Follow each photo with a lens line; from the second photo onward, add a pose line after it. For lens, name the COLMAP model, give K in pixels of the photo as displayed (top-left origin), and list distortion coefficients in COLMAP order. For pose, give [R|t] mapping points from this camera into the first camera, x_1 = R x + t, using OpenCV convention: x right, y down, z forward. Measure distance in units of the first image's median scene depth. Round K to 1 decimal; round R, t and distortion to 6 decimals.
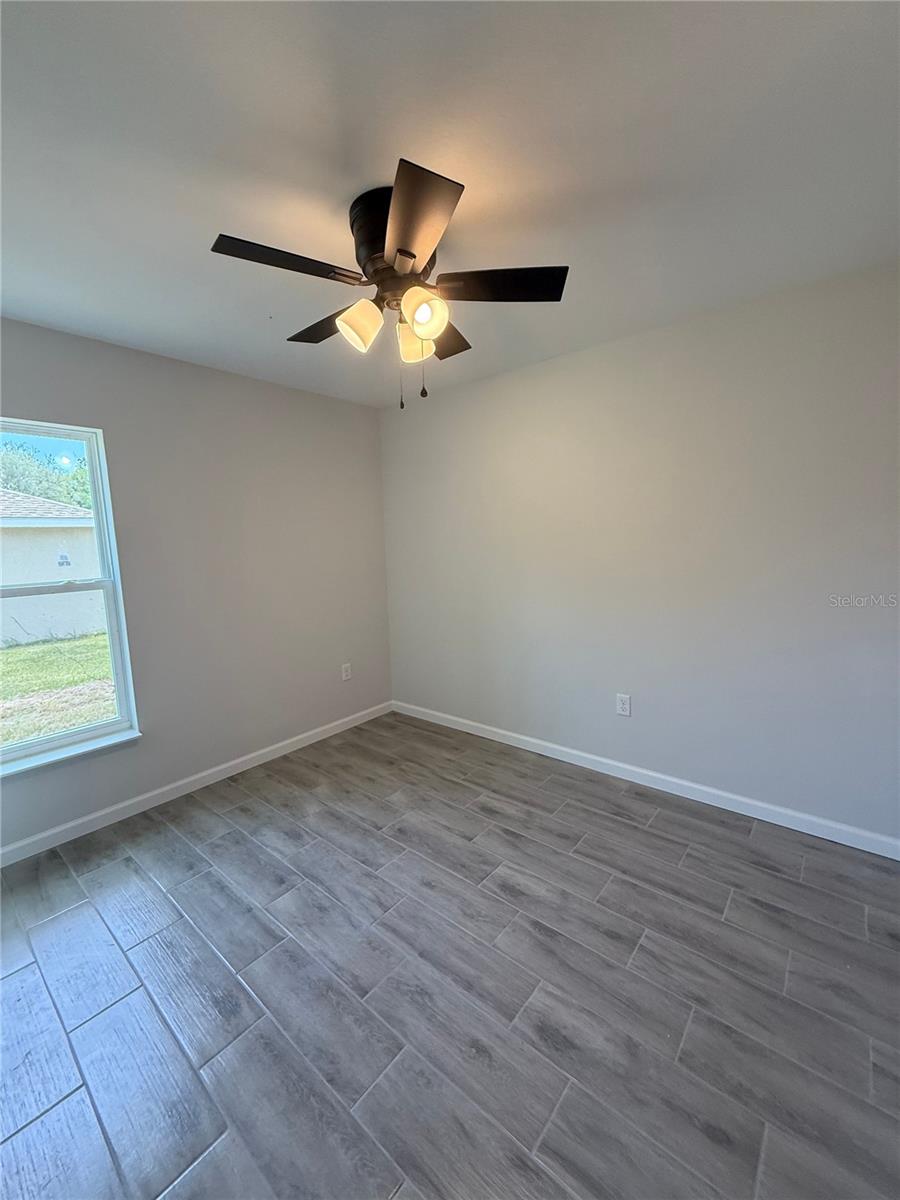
lens RADIAL K [[478.8, 0, 450.0], [0, 478.8, 596.7], [0, 0, 1]] dist [-0.000841, -0.000660]
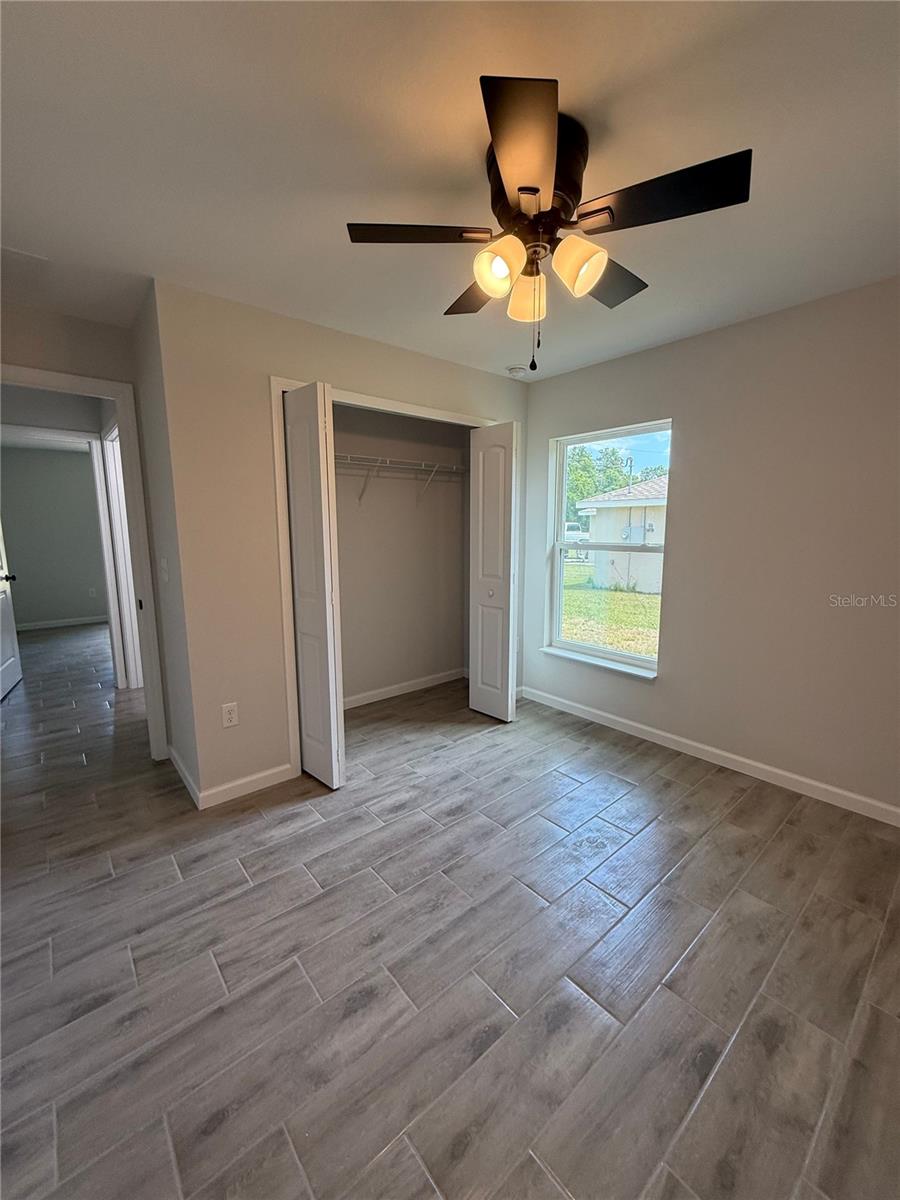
lens RADIAL K [[478.8, 0, 450.0], [0, 478.8, 596.7], [0, 0, 1]] dist [-0.000841, -0.000660]
pose [[-0.171412, 0.174448, -0.969632, 0.826871], [-0.107154, 0.975059, 0.194367, -0.125501], [0.979355, 0.137217, -0.148444, 0.975914]]
